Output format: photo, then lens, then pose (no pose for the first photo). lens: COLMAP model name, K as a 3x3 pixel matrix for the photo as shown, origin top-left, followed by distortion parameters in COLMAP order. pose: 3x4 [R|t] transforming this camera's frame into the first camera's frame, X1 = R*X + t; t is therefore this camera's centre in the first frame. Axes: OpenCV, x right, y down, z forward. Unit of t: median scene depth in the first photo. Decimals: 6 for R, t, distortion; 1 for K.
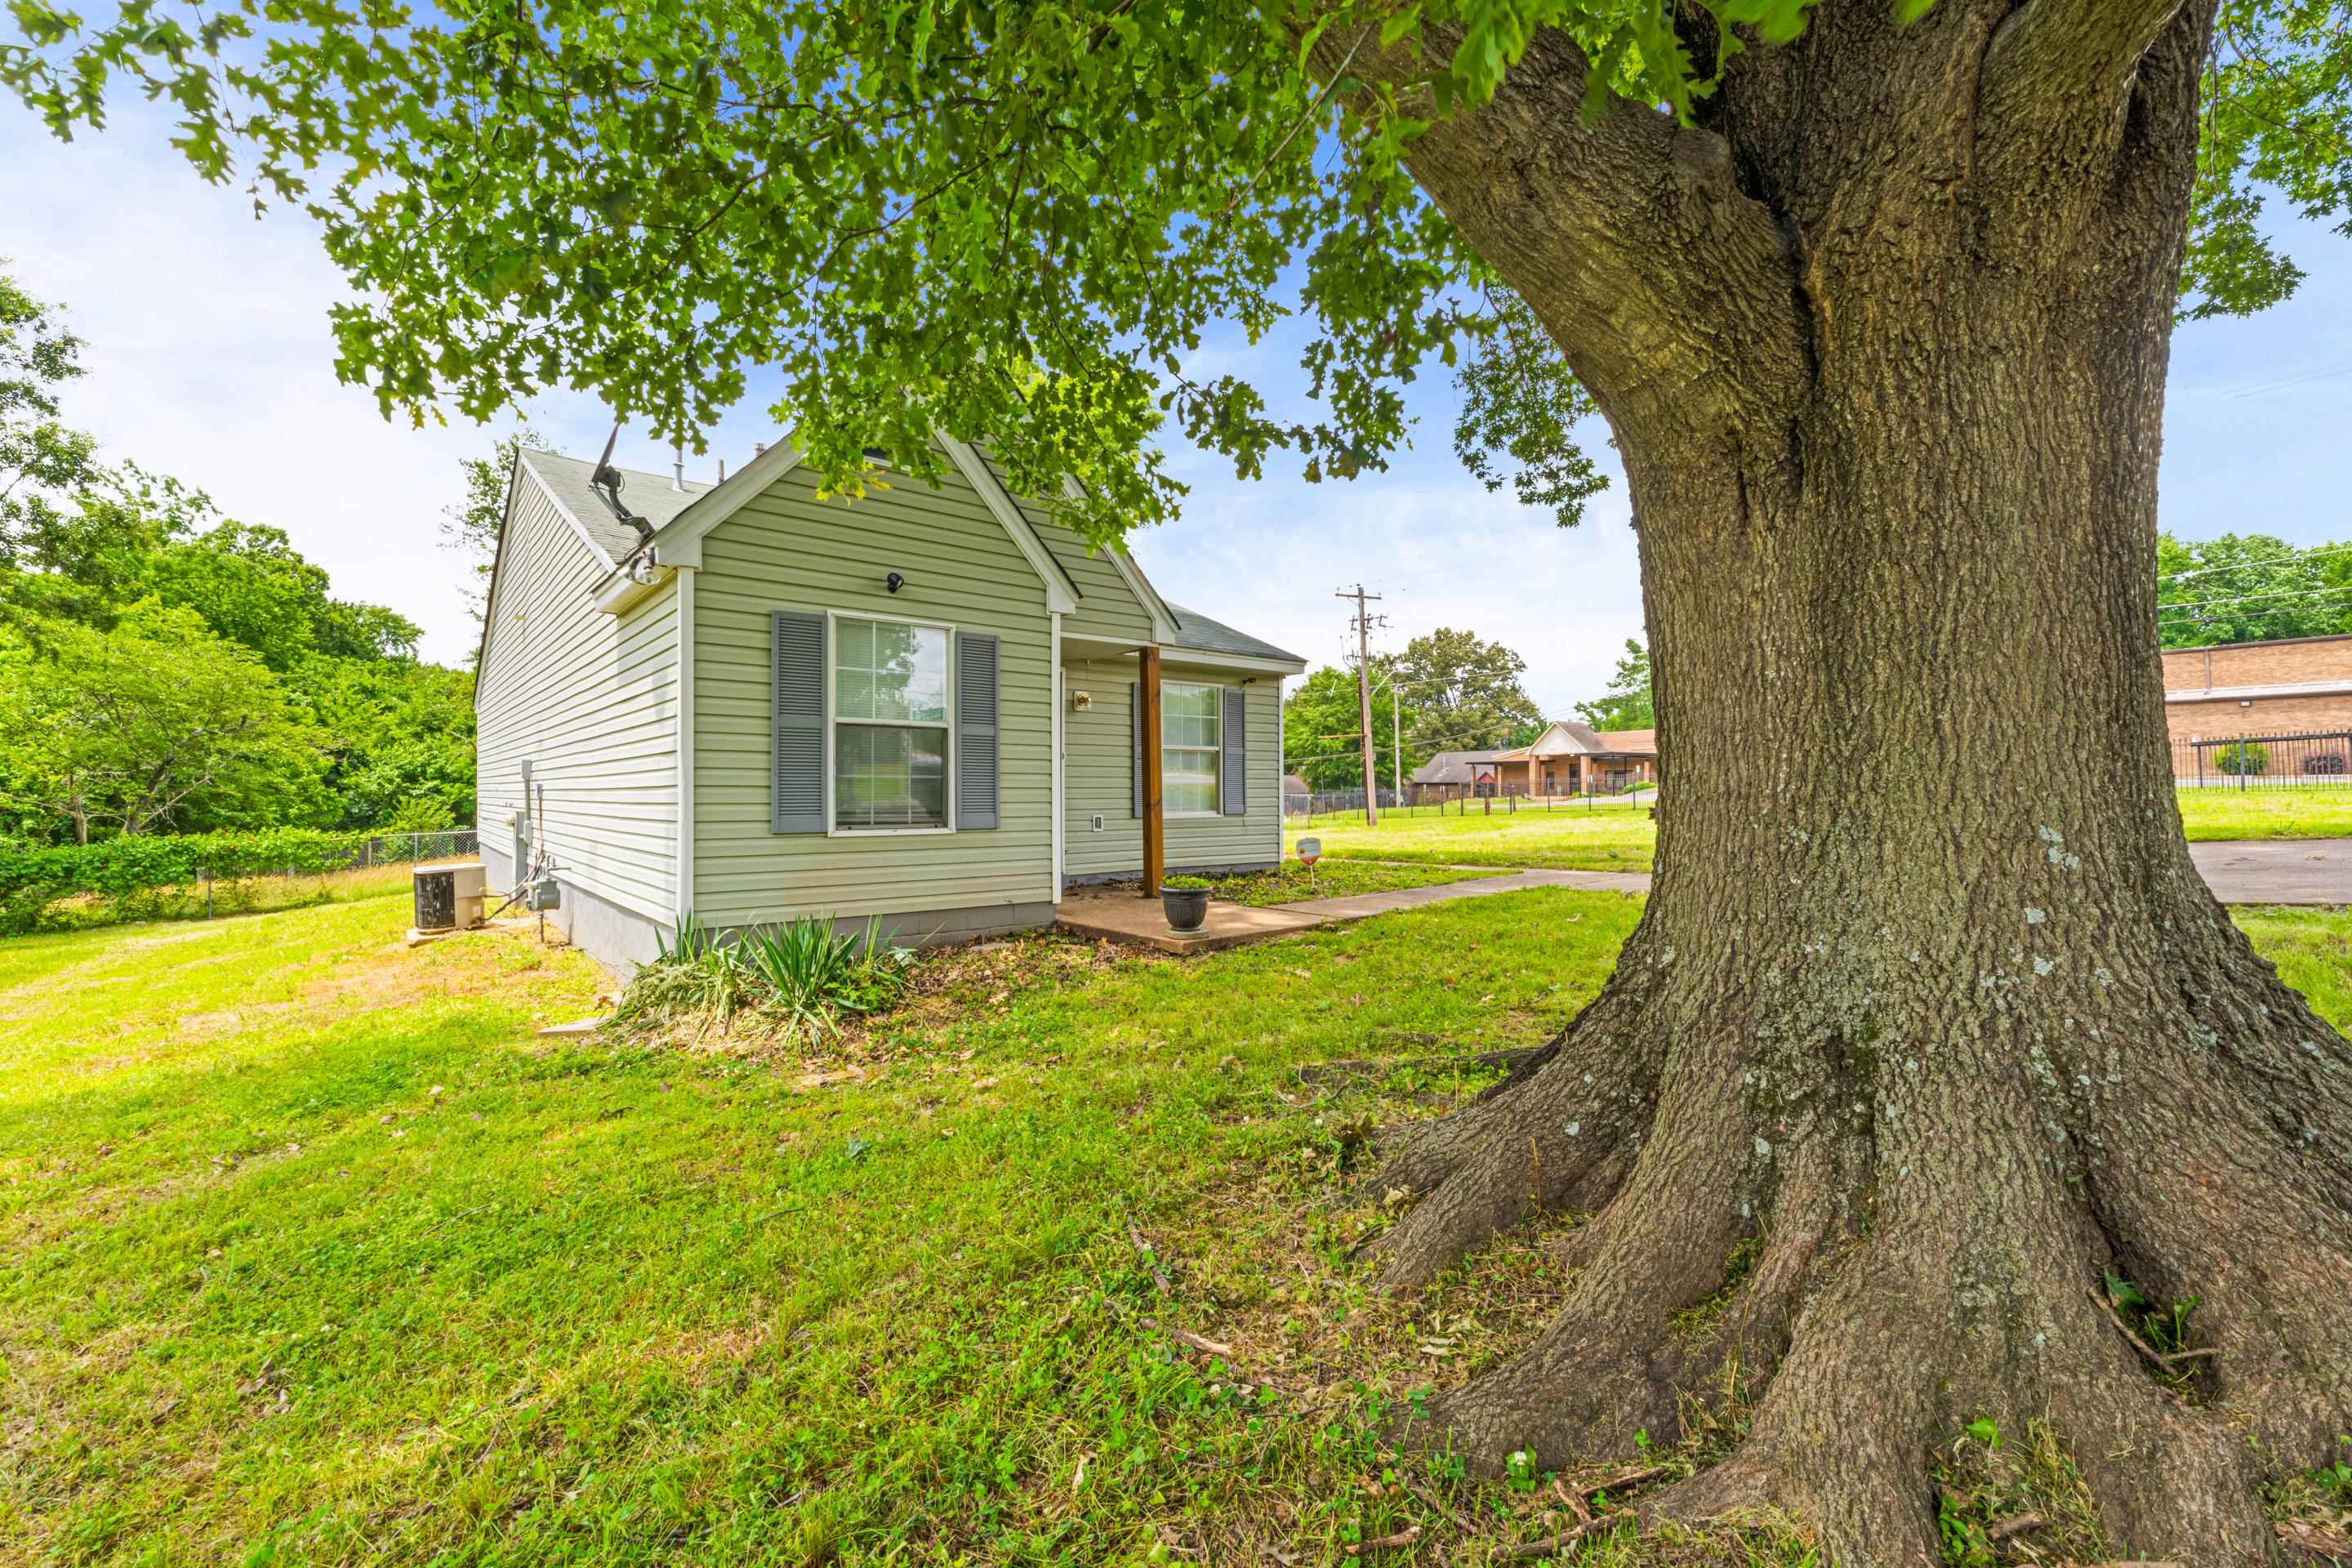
lens RADIAL K [[969.8, 0, 1169.8], [0, 969.8, 788.0], [0, 0, 1]] dist [-0.002890, -0.000189]
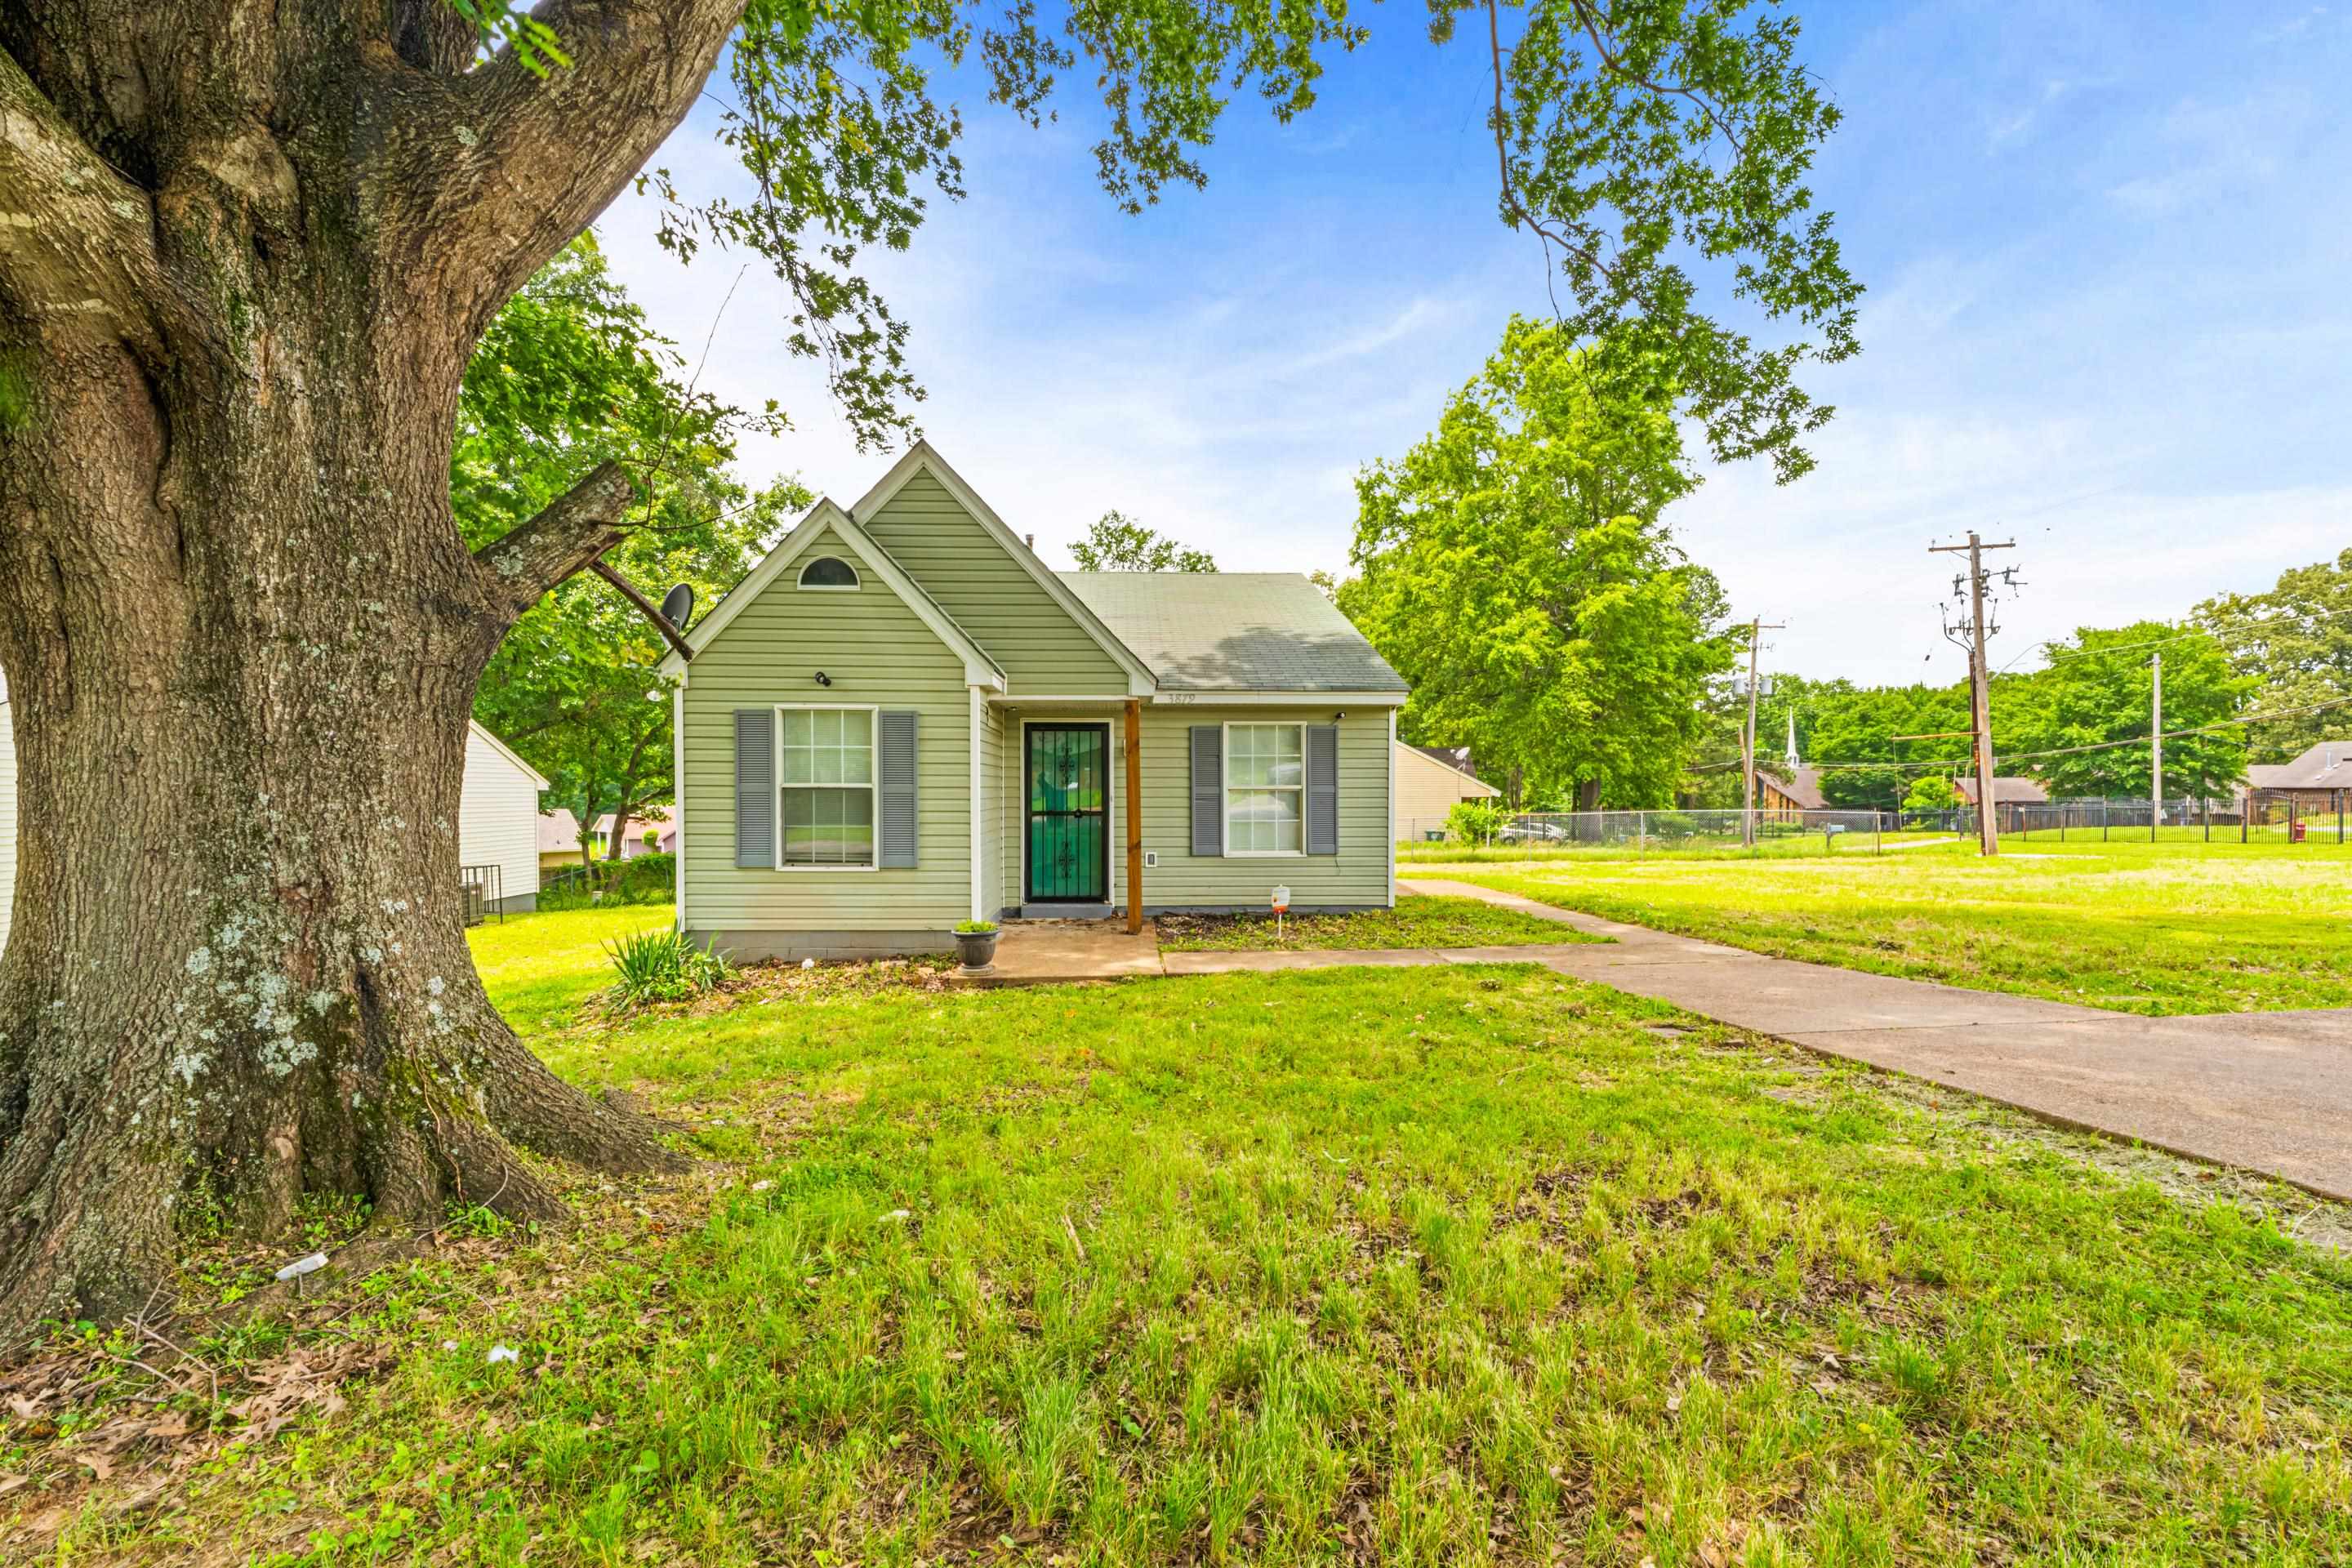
lens RADIAL K [[969.8, 0, 1169.8], [0, 969.8, 788.0], [0, 0, 1]] dist [-0.002890, -0.000189]
pose [[0.814916, -0.002337, -0.579574, 0.789877], [0.000402, 0.999994, -0.003467, -0.054609], [0.579579, 0.002593, 0.814912, 0.185958]]
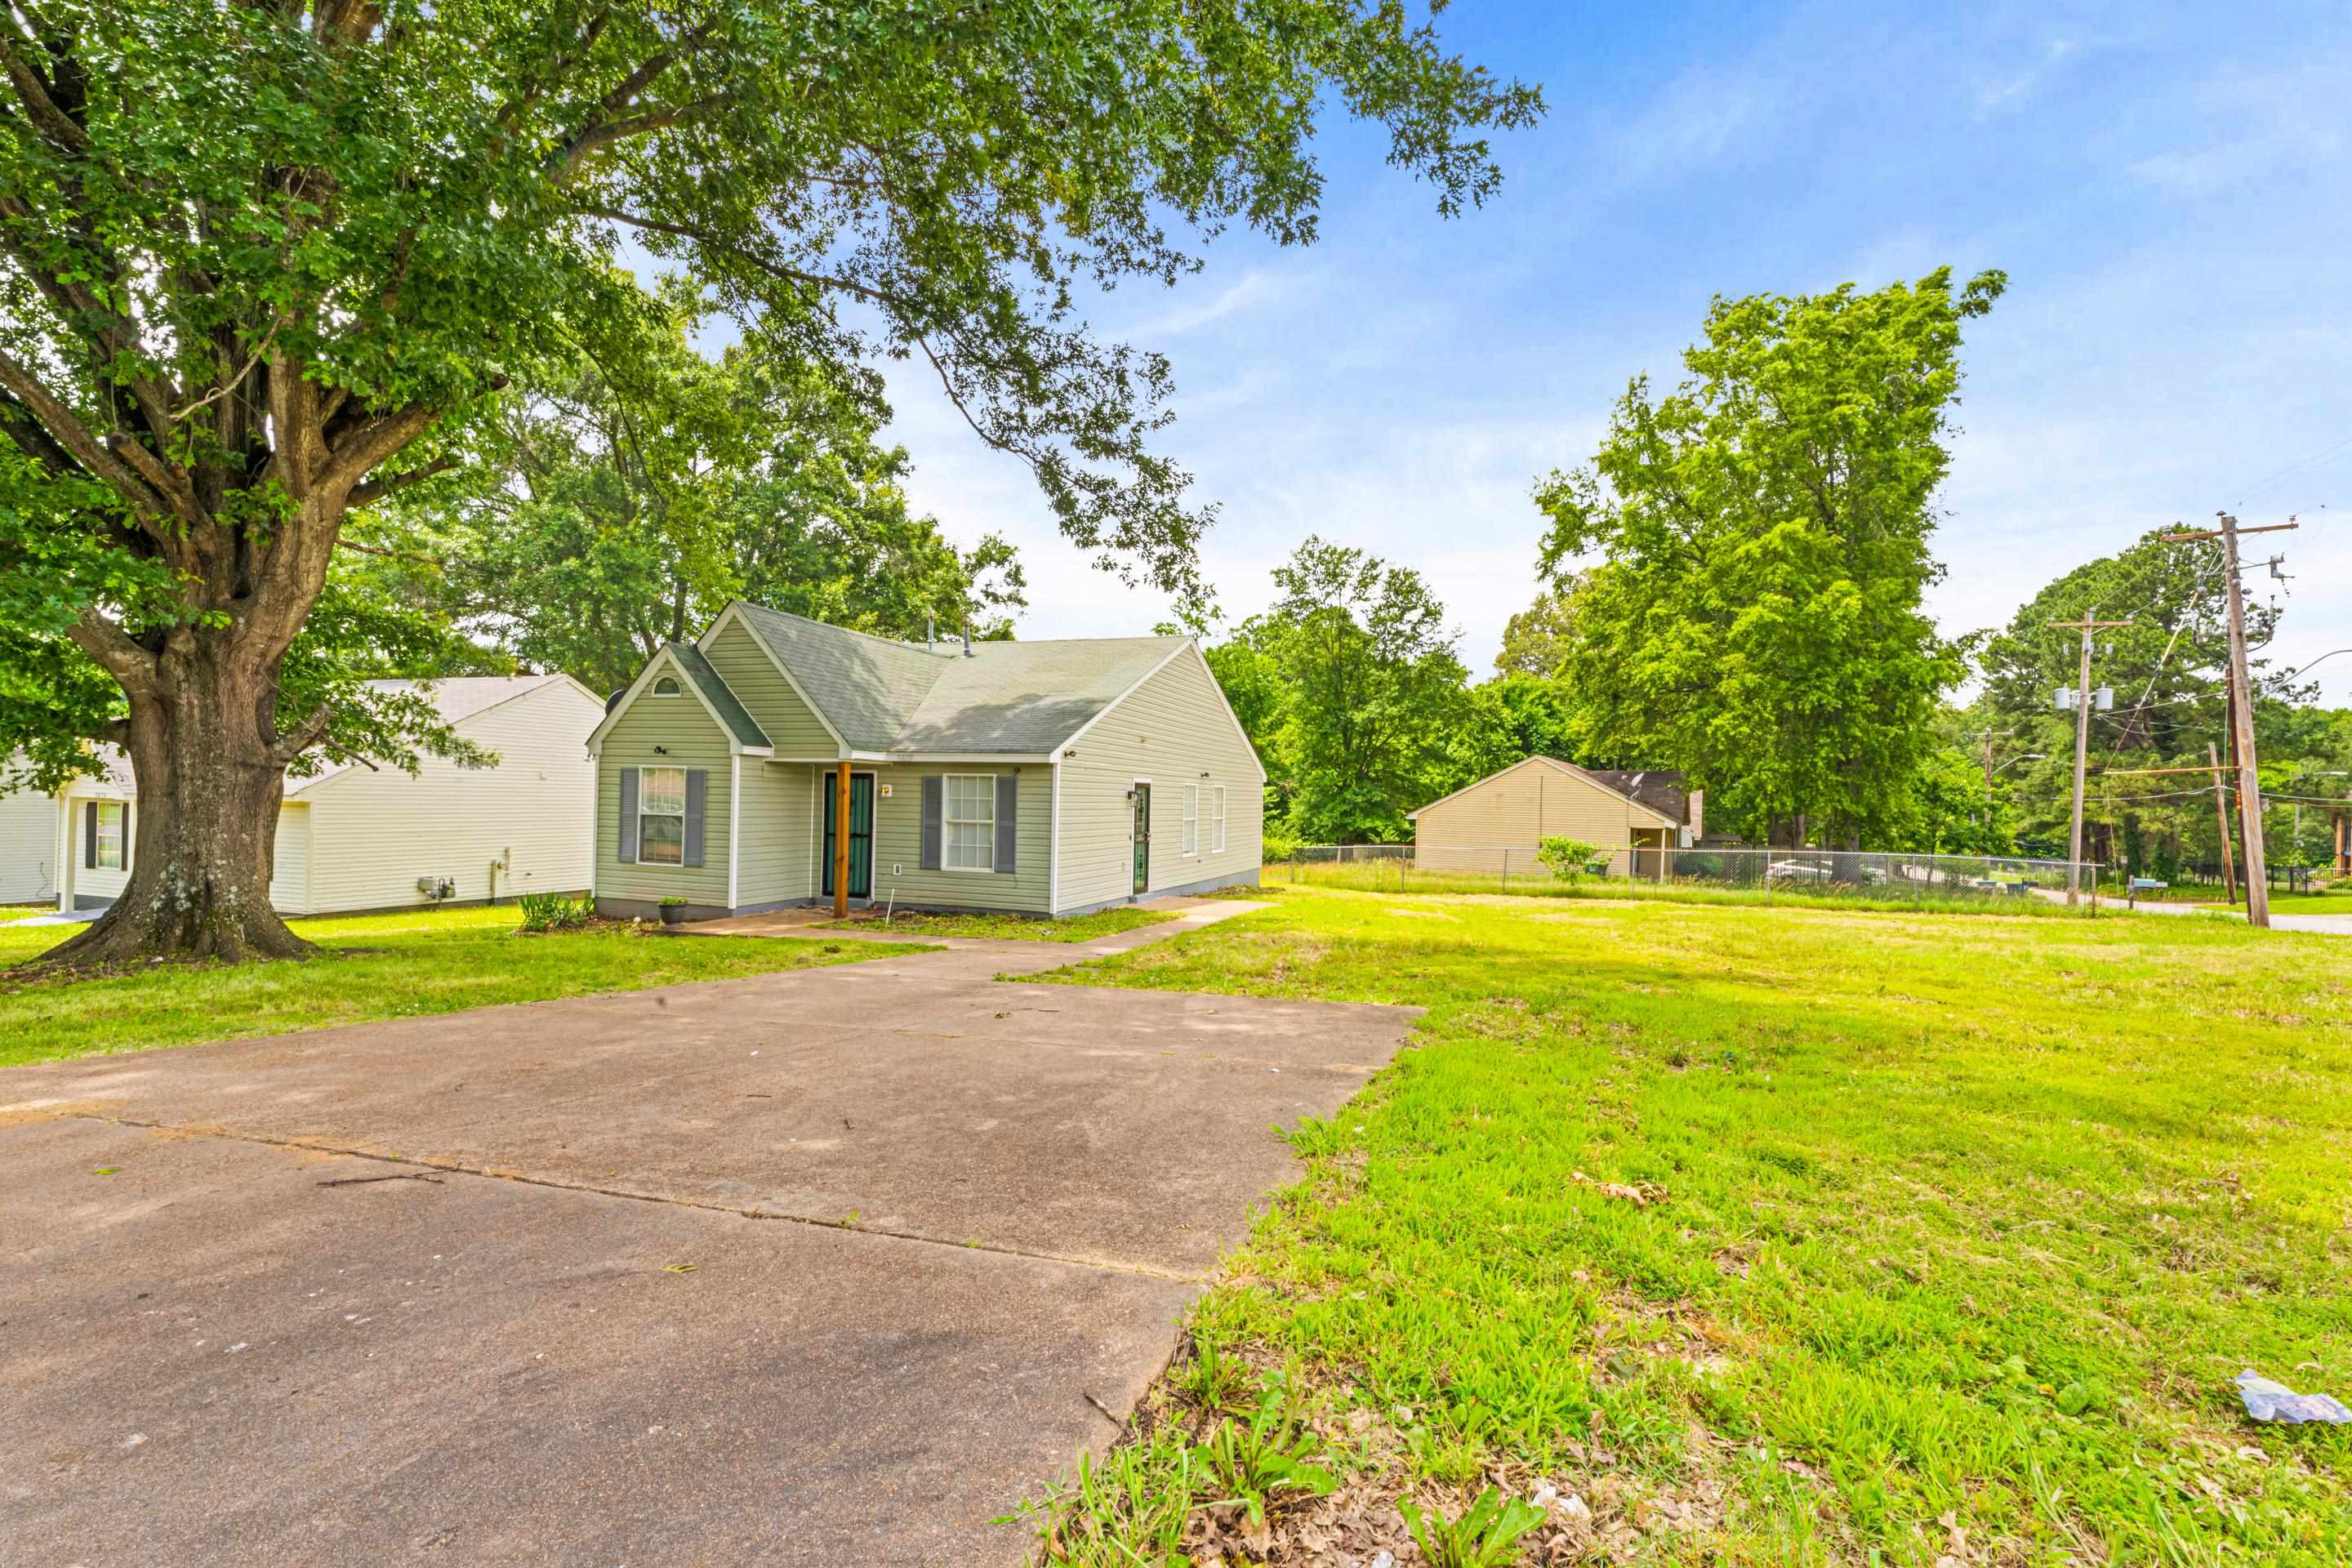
lens RADIAL K [[1027.0, 0, 1175.0], [0, 1027.0, 760.7], [0, 0, 1]] dist [-0.003086, -0.000502]
pose [[0.581066, -0.014167, -0.813733, 2.096167], [-0.026117, 0.999009, -0.036042, -0.123374], [0.813438, 0.042195, 0.580120, 0.556395]]
